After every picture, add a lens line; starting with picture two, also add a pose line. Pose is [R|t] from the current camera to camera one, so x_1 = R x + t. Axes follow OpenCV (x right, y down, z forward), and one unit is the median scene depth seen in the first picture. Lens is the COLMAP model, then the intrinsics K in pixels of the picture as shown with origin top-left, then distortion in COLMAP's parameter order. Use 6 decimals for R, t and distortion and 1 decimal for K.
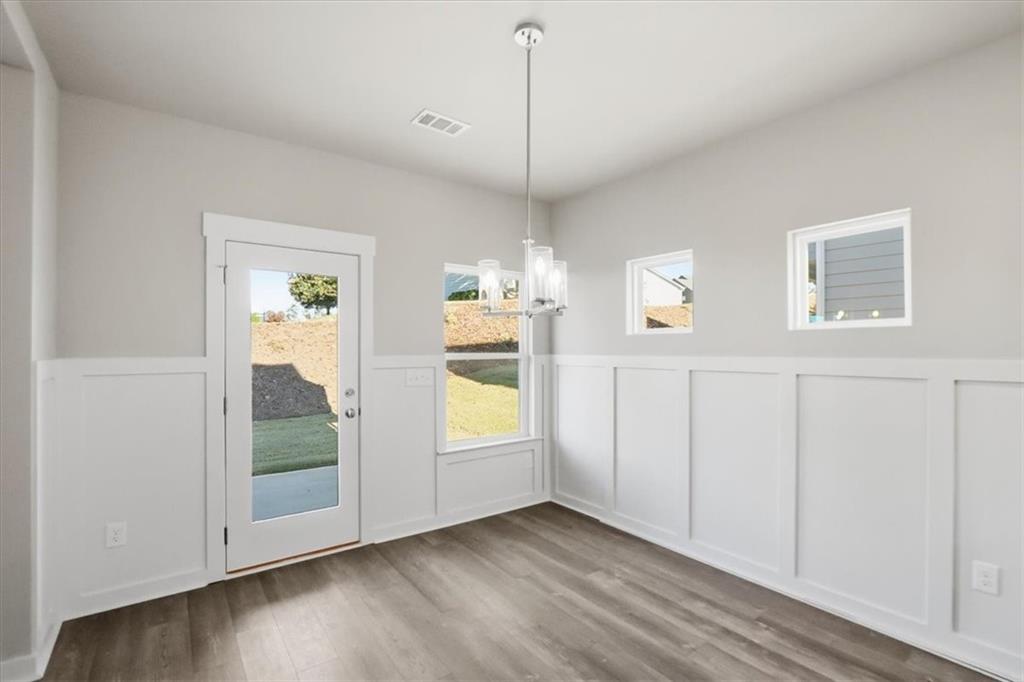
lens RADIAL K [[487.7, 0, 522.3], [0, 487.7, 350.0], [0, 0, 1]] dist [-0.027243, 0.006351]
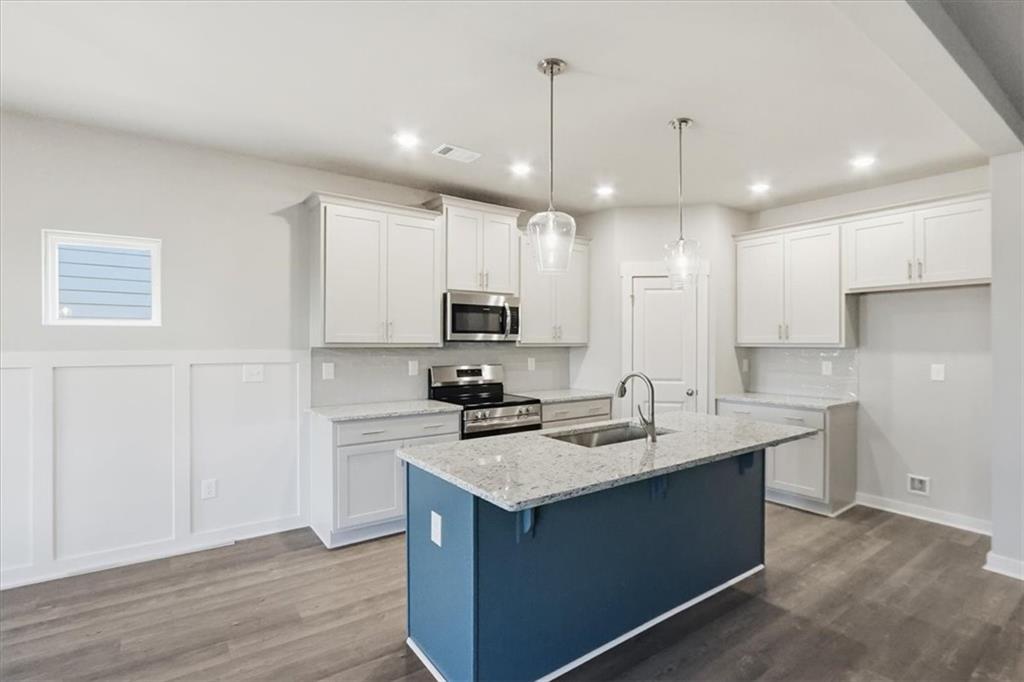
lens RADIAL K [[487.7, 0, 524.4], [0, 487.7, 342.5], [0, 0, 1]] dist [-0.027243, 0.006351]
pose [[0.010488, 0.002709, 0.999941, -0.365226], [-0.000064, 0.999996, -0.002709, -0.000639], [-0.999945, -0.000036, 0.010488, -0.034106]]
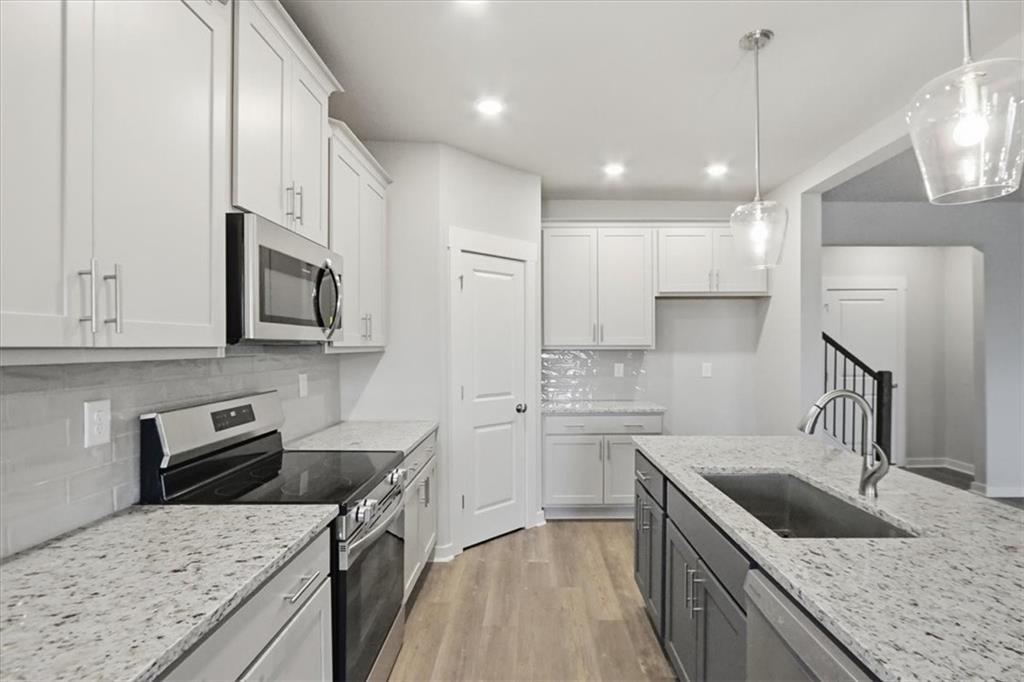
lens RADIAL K [[487.7, 0, 520.7], [0, 487.7, 350.1], [0, 0, 1]] dist [-0.027243, 0.006351]
pose [[-0.785237, -0.001200, 0.619195, 0.323985], [0.005424, 0.999946, 0.008817, -0.002225], [-0.619172, 0.010281, -0.785188, 0.347636]]
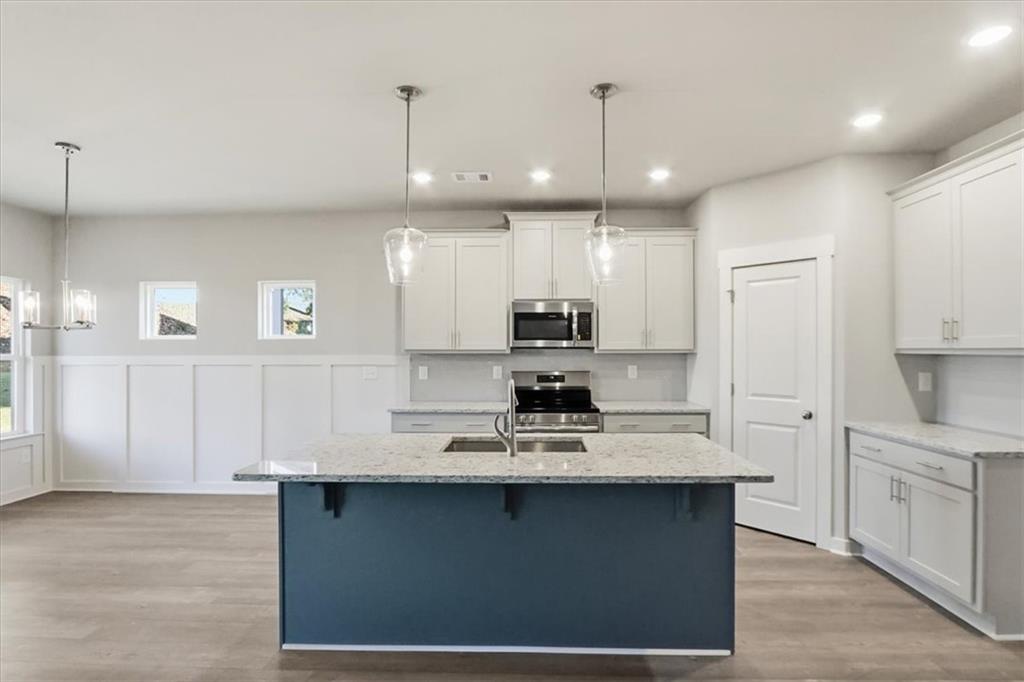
lens RADIAL K [[487.7, 0, 528.8], [0, 487.7, 347.0], [0, 0, 1]] dist [-0.027243, 0.006351]
pose [[0.619194, 0.003605, 0.785230, -0.157476], [0.002216, 0.999977, -0.006338, -0.001451], [-0.785235, 0.005664, 0.619172, -0.641726]]
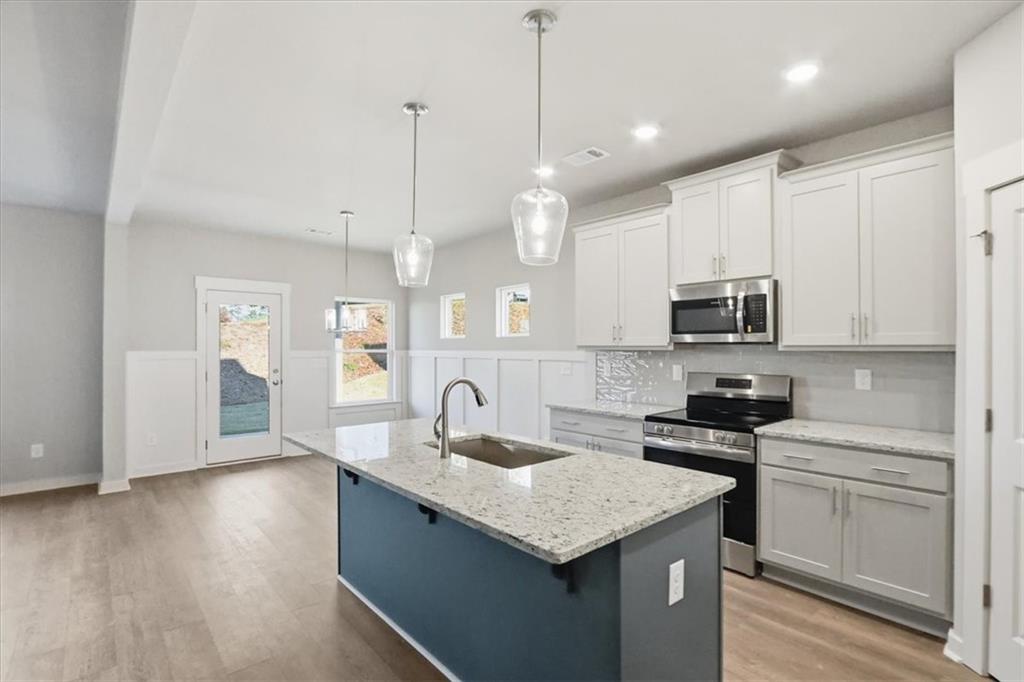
lens RADIAL K [[487.7, 0, 518.0], [0, 487.7, 345.2], [0, 0, 1]] dist [-0.027243, 0.006351]
pose [[0.996398, 0.000242, 0.084803, 0.376585], [0.000200, 0.999986, -0.005205, 0.001499], [-0.084803, 0.005203, 0.996384, -0.840243]]
